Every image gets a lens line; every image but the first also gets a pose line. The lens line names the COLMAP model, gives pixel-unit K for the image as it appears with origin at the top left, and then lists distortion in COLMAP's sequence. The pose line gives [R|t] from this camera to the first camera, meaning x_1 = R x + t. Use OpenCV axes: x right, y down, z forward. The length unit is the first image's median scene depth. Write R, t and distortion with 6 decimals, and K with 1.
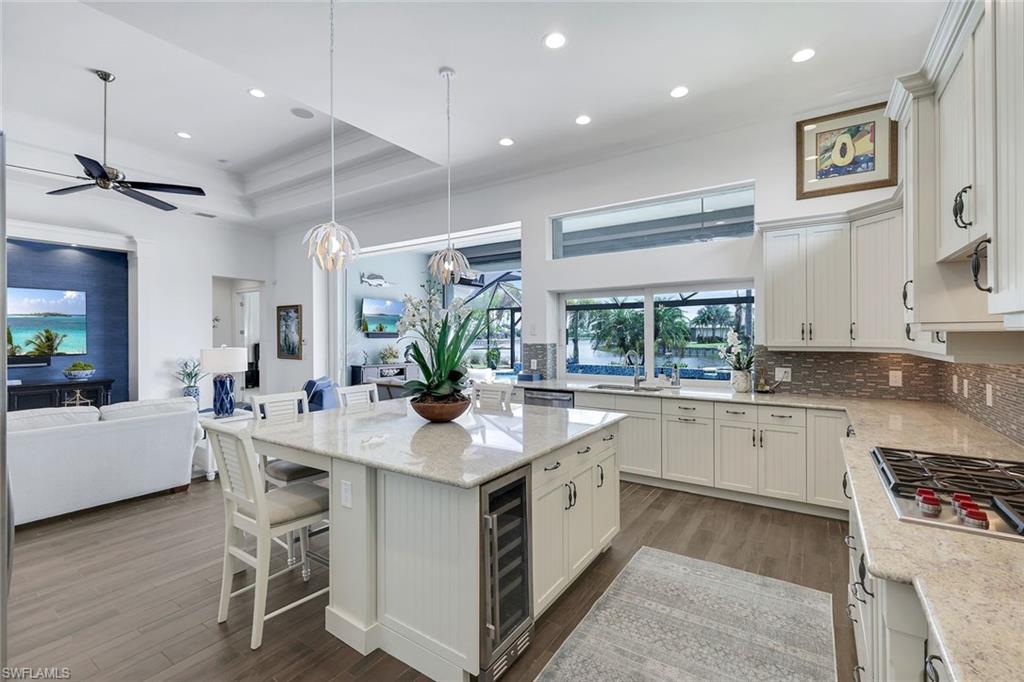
lens RADIAL K [[452.5, 0, 511.9], [0, 452.5, 336.9], [0, 0, 1]] dist [0.001543, 0.000355]
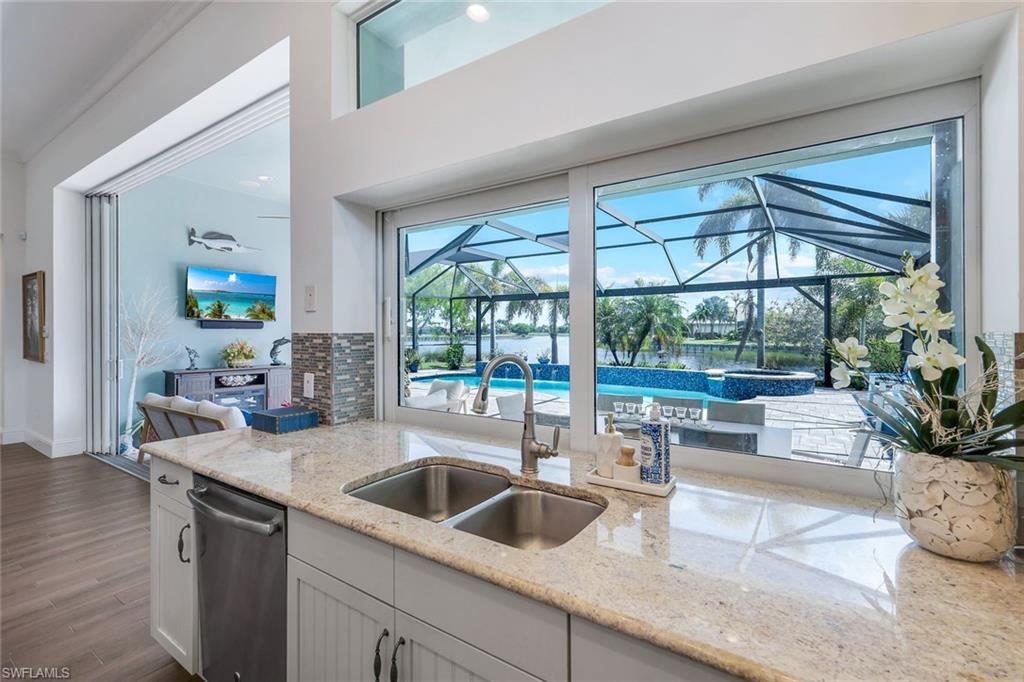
lens RADIAL K [[452.5, 0, 511.9], [0, 452.5, 336.9], [0, 0, 1]] dist [0.001543, 0.000355]
pose [[0.999976, 0.003158, 0.006089, 0.142699], [-0.003213, 0.999955, 0.008968, 0.008669], [-0.006060, -0.008987, 0.999941, 0.379767]]
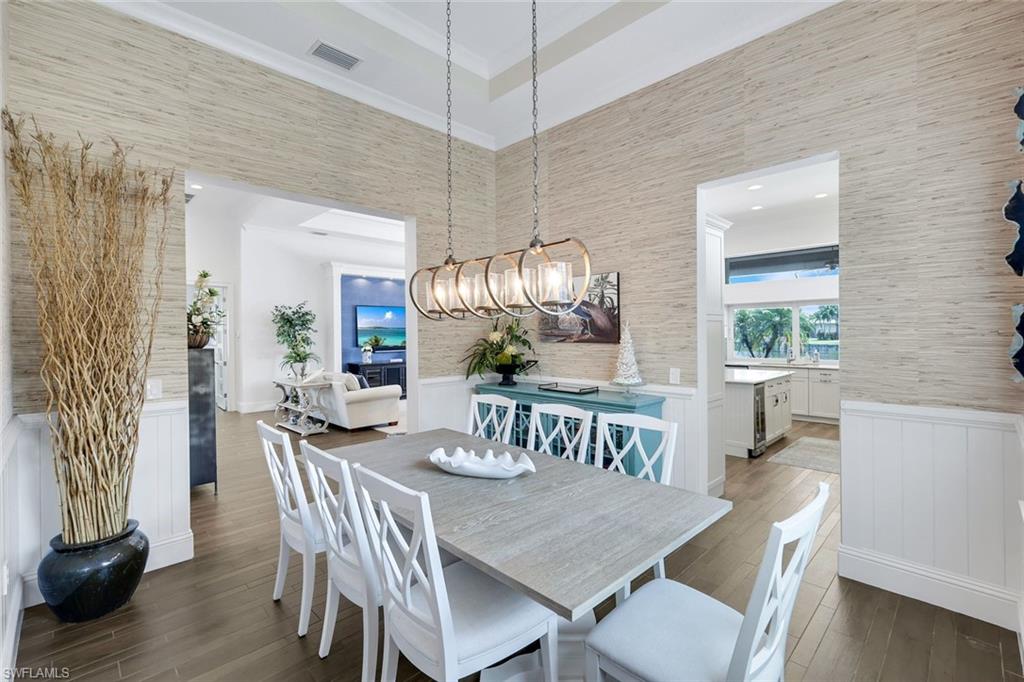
lens RADIAL K [[452.5, 0, 511.9], [0, 452.5, 336.9], [0, 0, 1]] dist [0.001543, 0.000355]
pose [[0.979423, -0.003685, -0.201786, -0.199022], [0.004758, 0.999977, 0.004836, 0.001907], [0.201763, -0.005697, 0.979418, -0.429081]]
